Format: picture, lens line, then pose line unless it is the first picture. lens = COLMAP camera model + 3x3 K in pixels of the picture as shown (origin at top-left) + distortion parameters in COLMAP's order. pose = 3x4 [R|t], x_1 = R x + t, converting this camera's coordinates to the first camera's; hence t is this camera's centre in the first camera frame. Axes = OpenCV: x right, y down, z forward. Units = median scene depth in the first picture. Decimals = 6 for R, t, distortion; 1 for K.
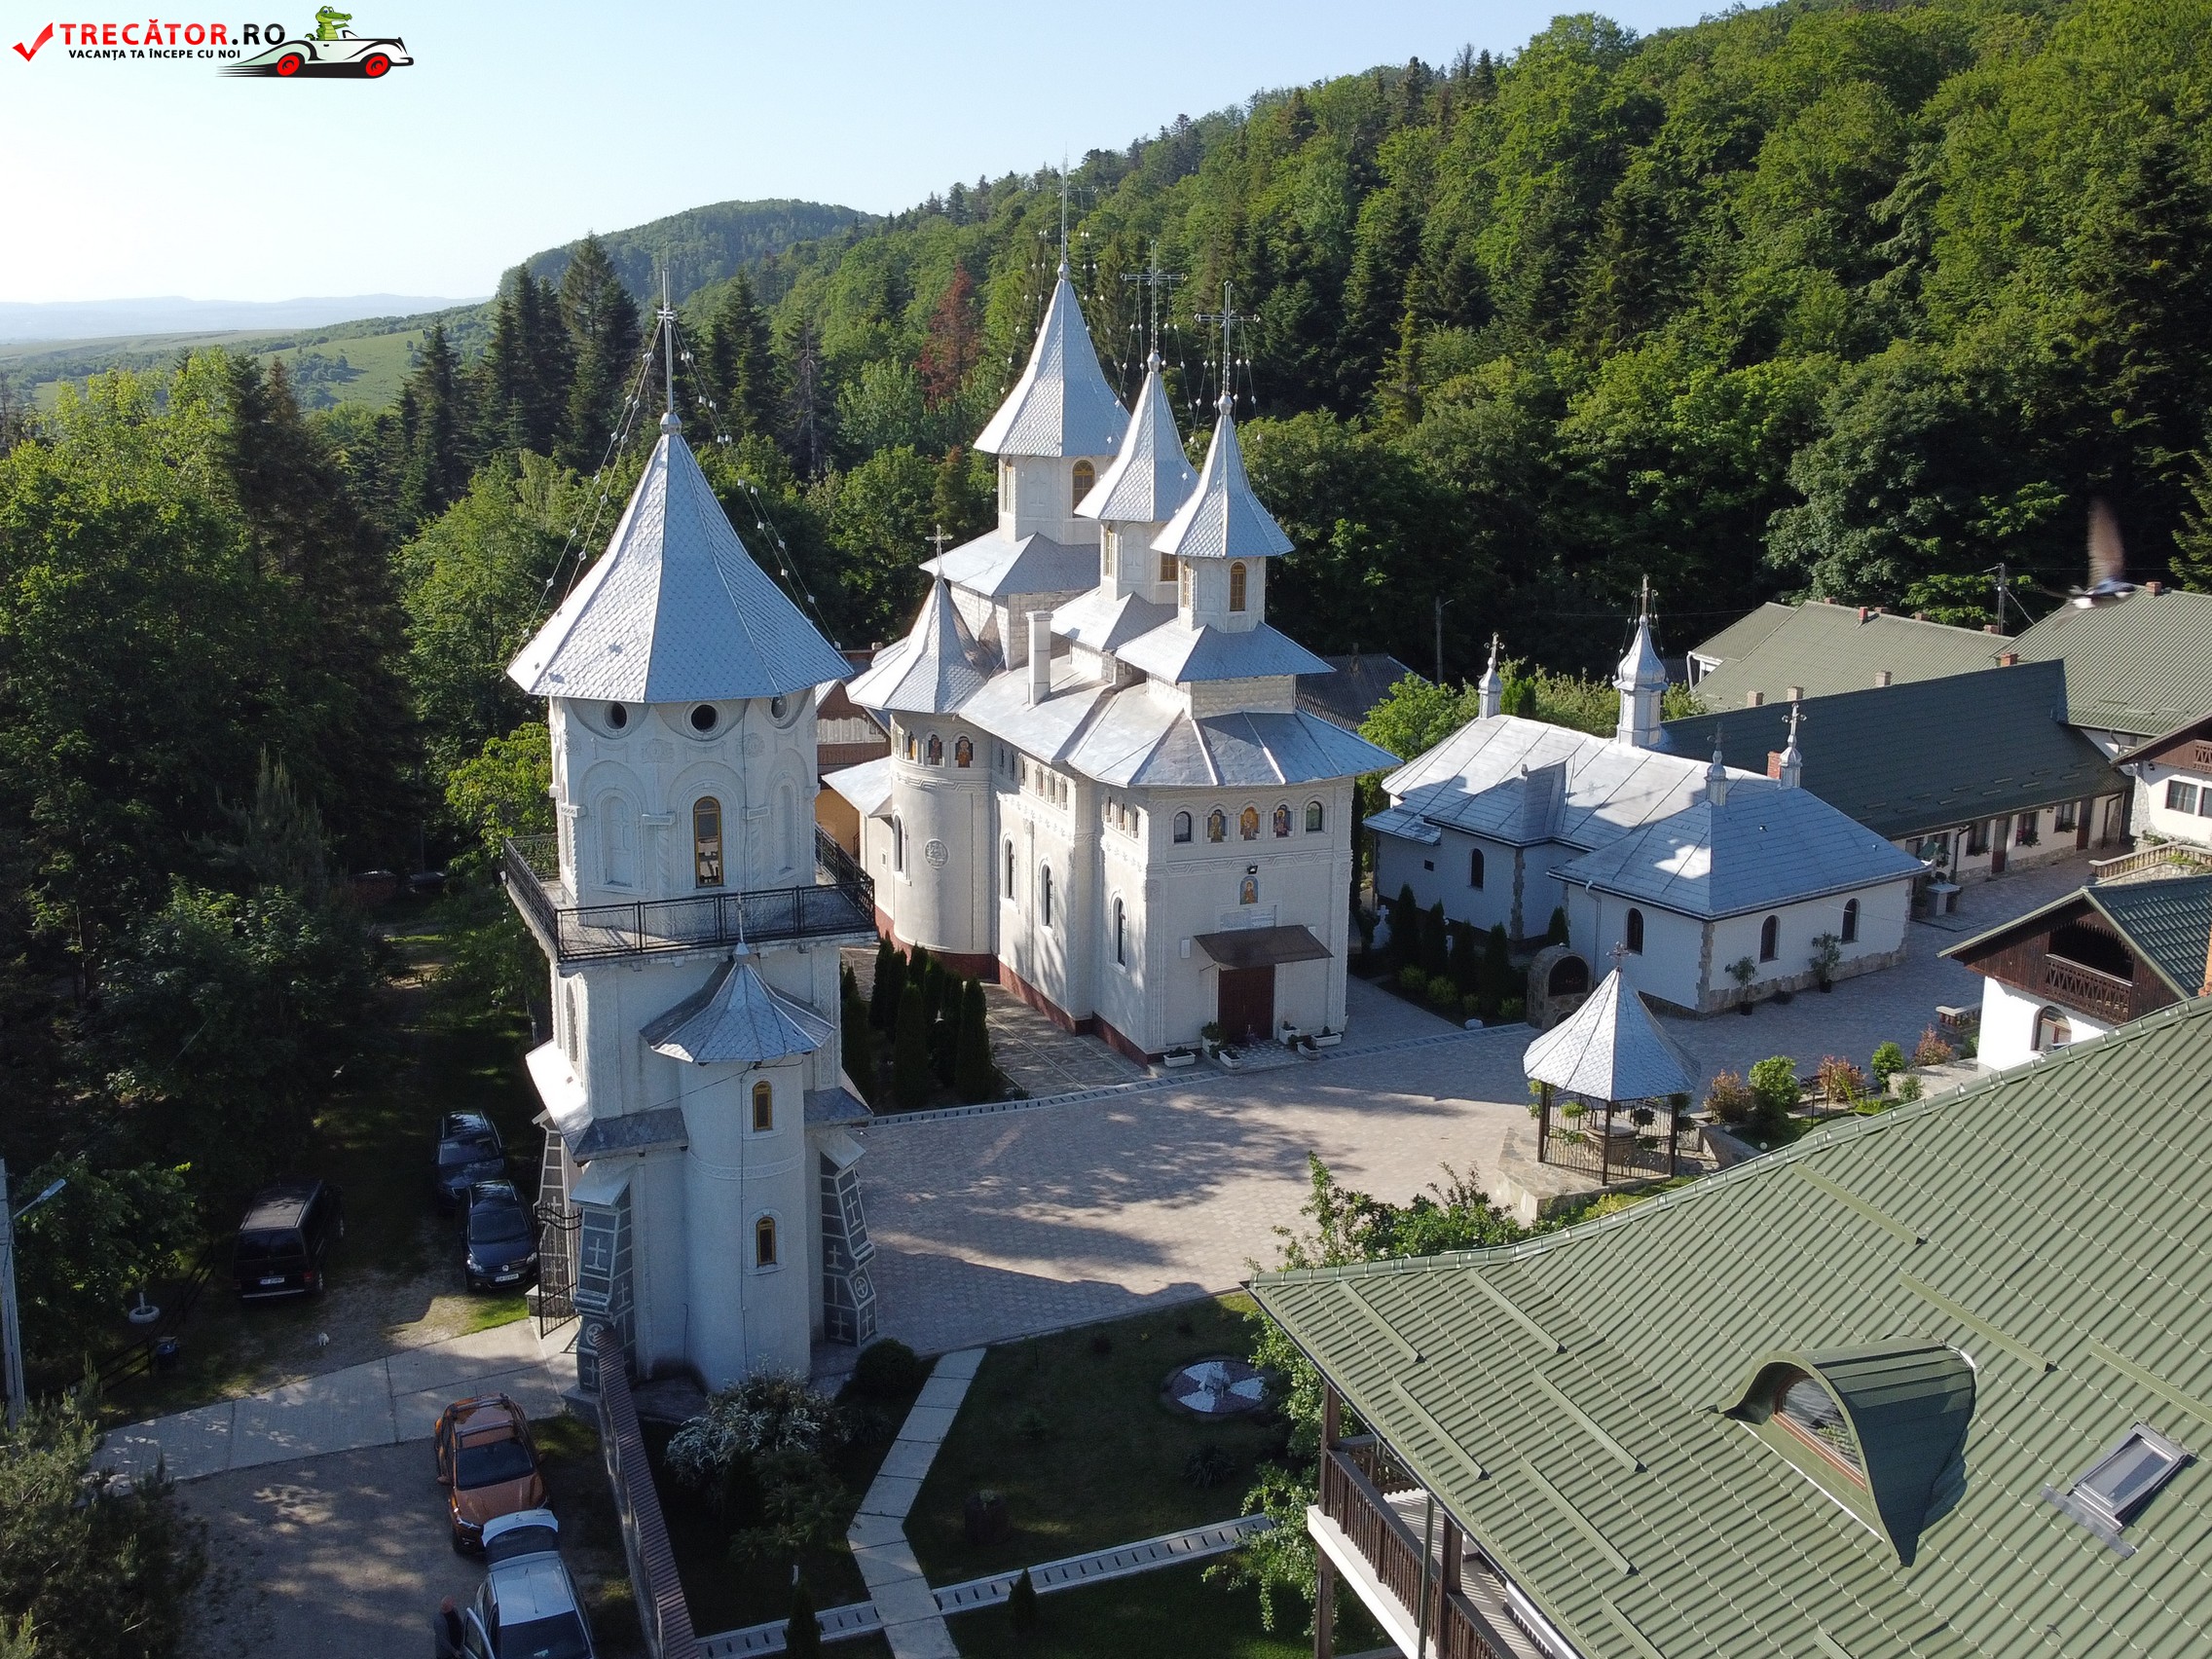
lens RADIAL K [[2230.5, 0, 1095.6], [0, 2230.5, 835.2], [0, 0, 1]] dist [0.008676, 0.000000]
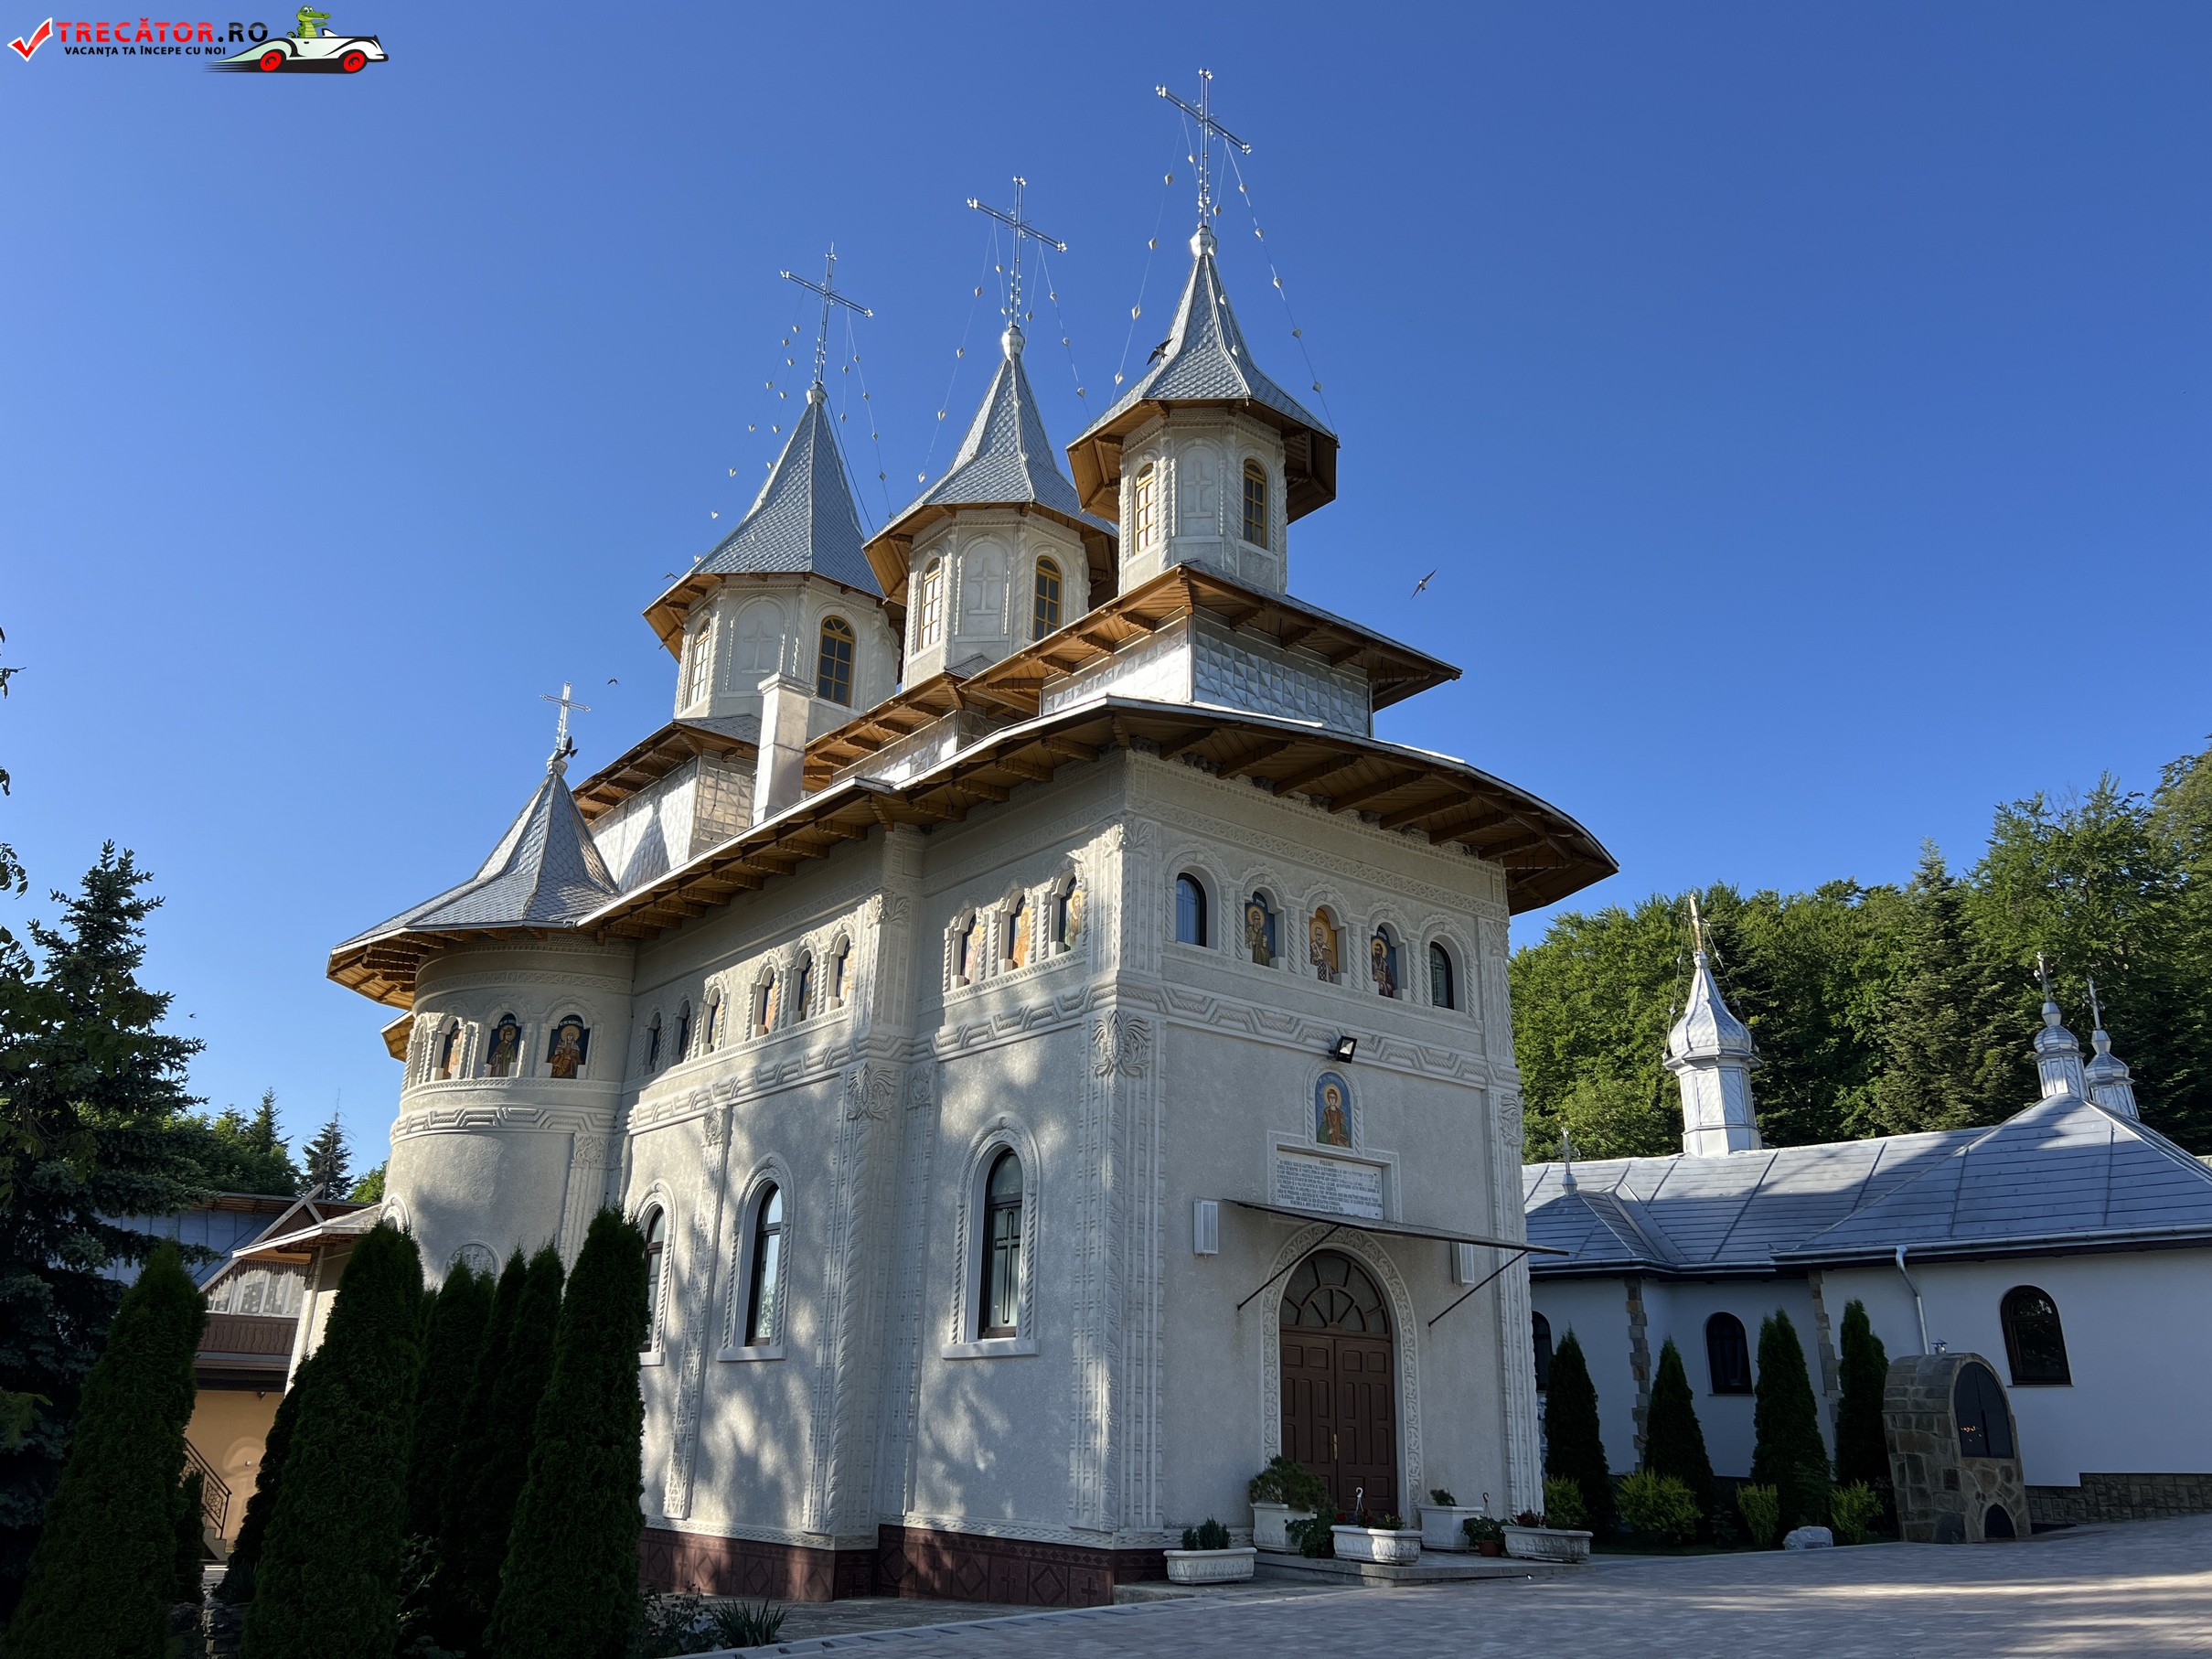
lens RADIAL K [[1667.9, 0, 1095.6], [0, 1667.9, 819.8], [0, 0, 1]] dist [0.054130, -0.060186]
pose [[0.959916, 0.113765, 0.256163, -0.052257], [0.046405, 0.836807, -0.545527, 0.136532], [-0.276421, 0.535547, 0.797985, 0.710864]]
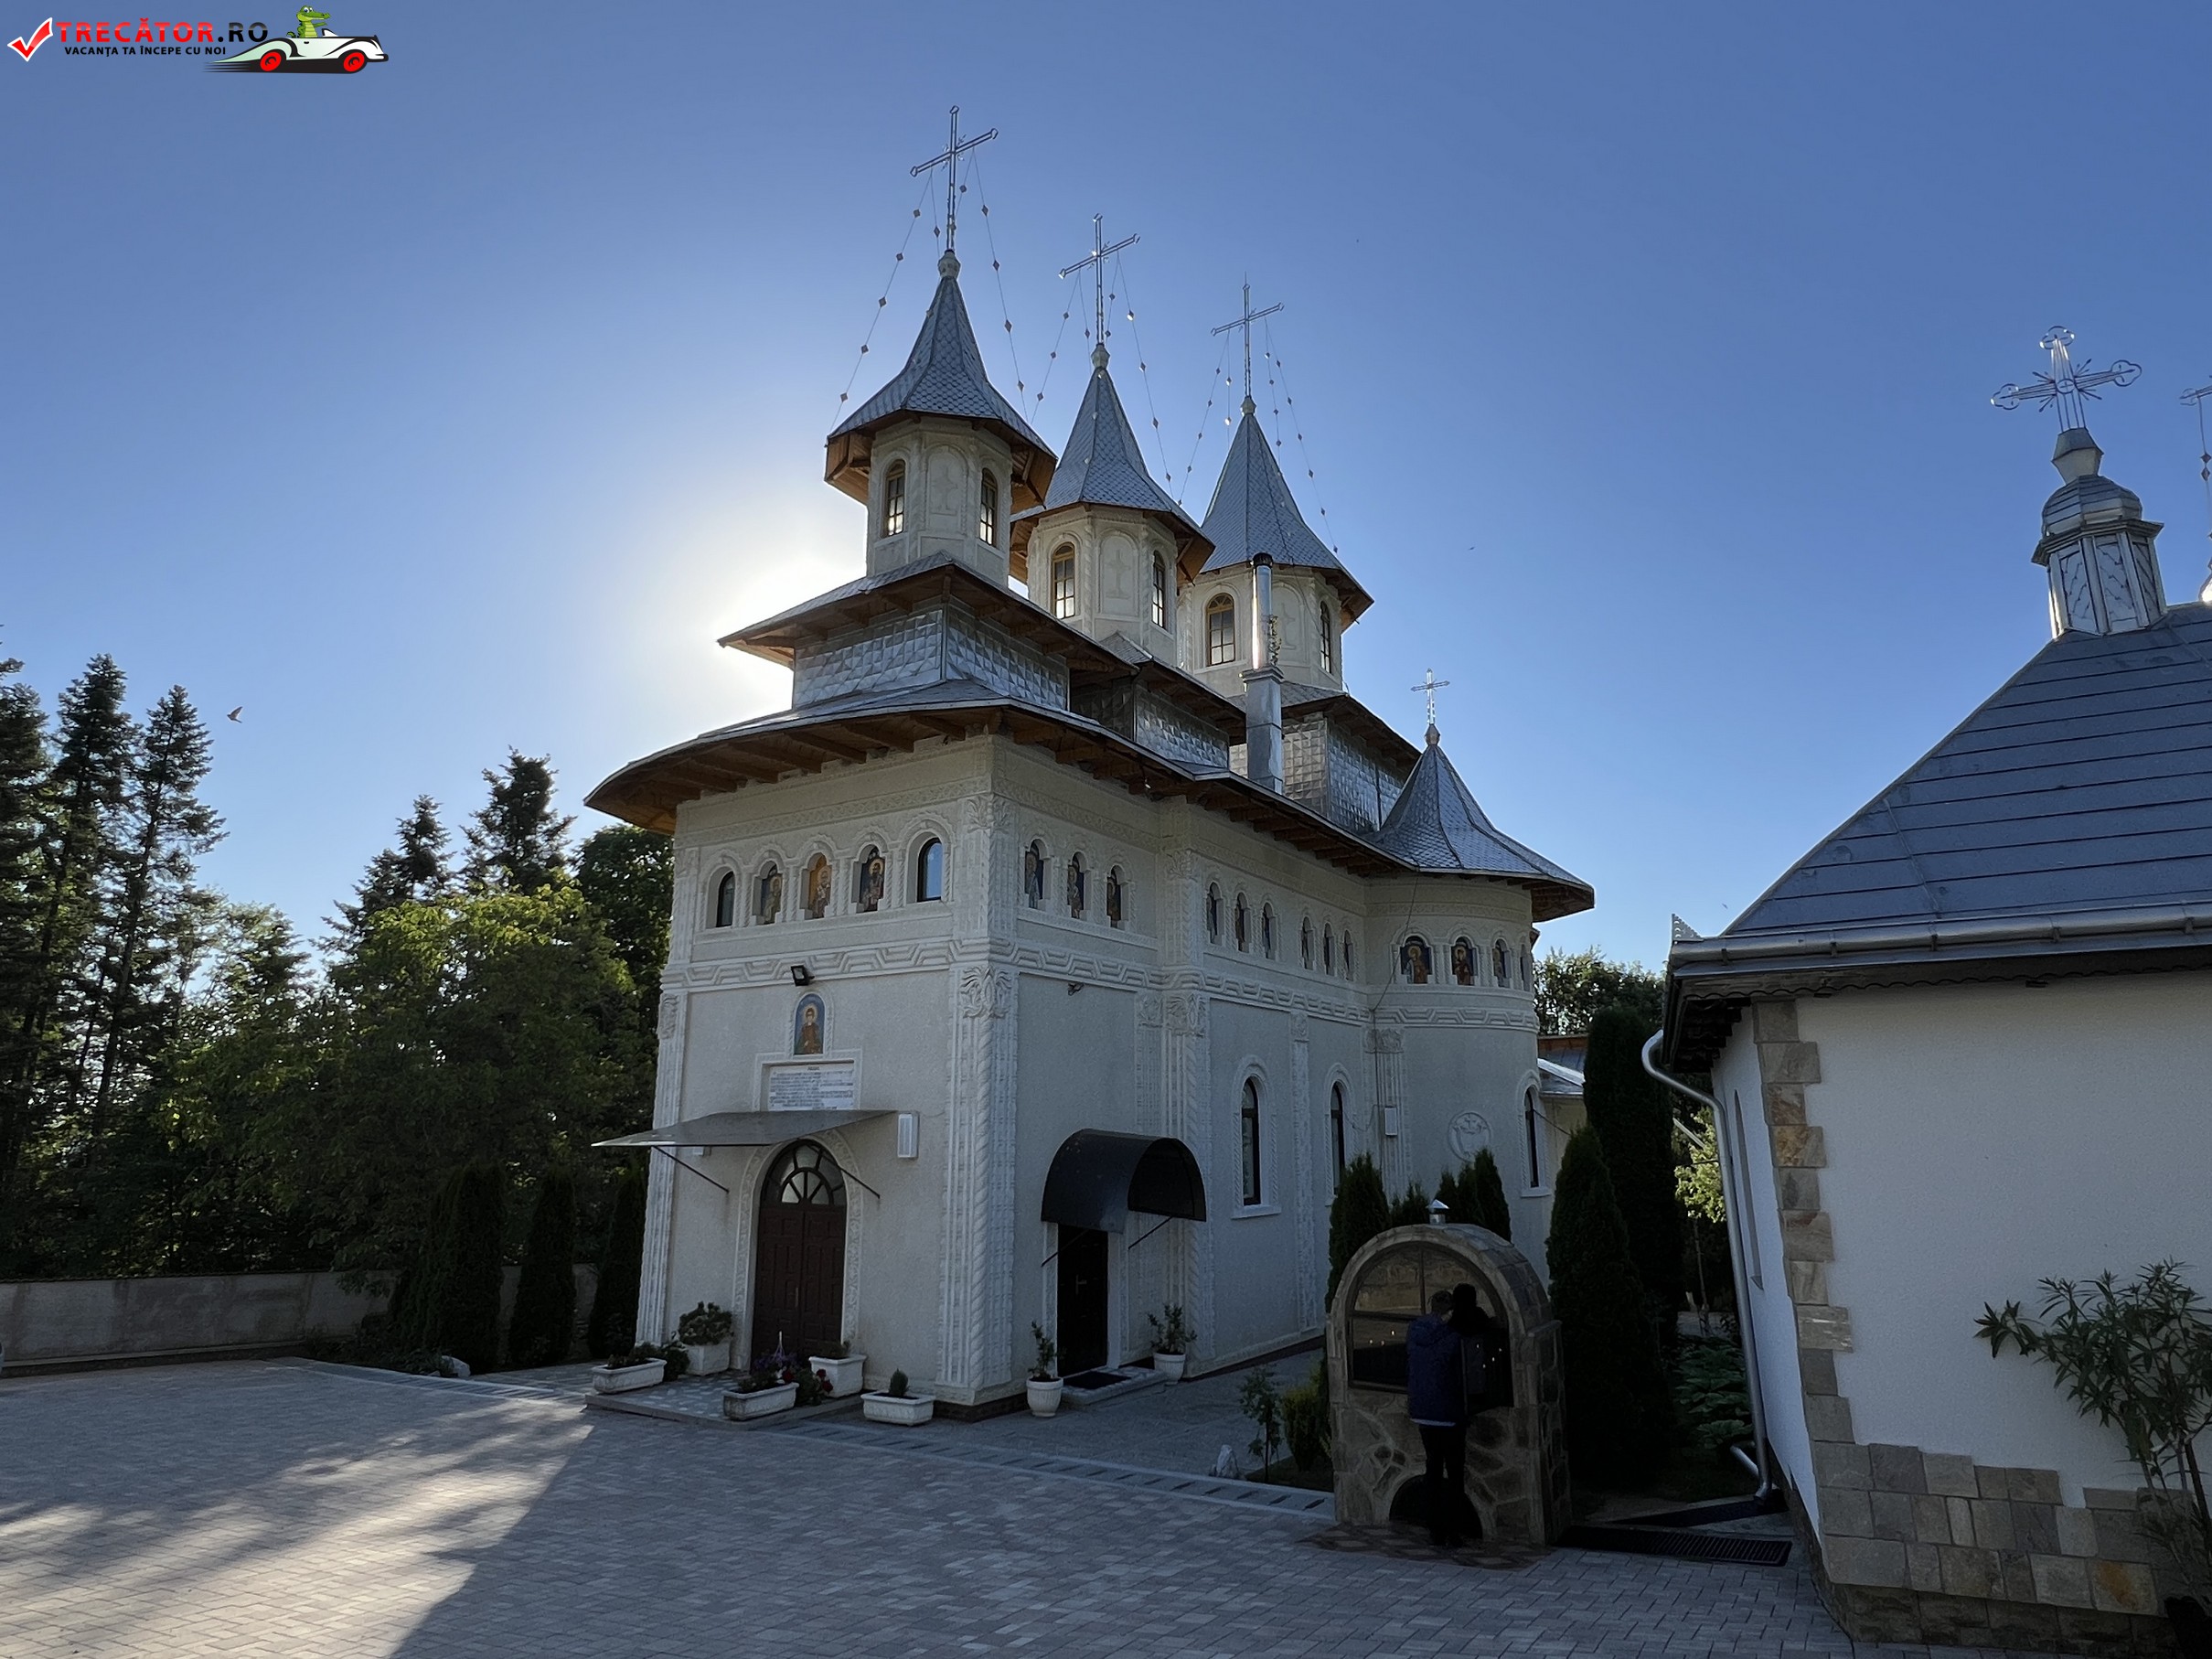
lens RADIAL K [[1260.6, 0, 1103.5], [0, 1260.6, 838.7], [0, 0, 1]] dist [-0.001597, 0.001610]
pose [[0.577500, -0.189746, -0.794034, 0.316614], [-0.185567, 0.916647, -0.354009, 0.069692], [0.795021, 0.351787, 0.494154, 0.860098]]
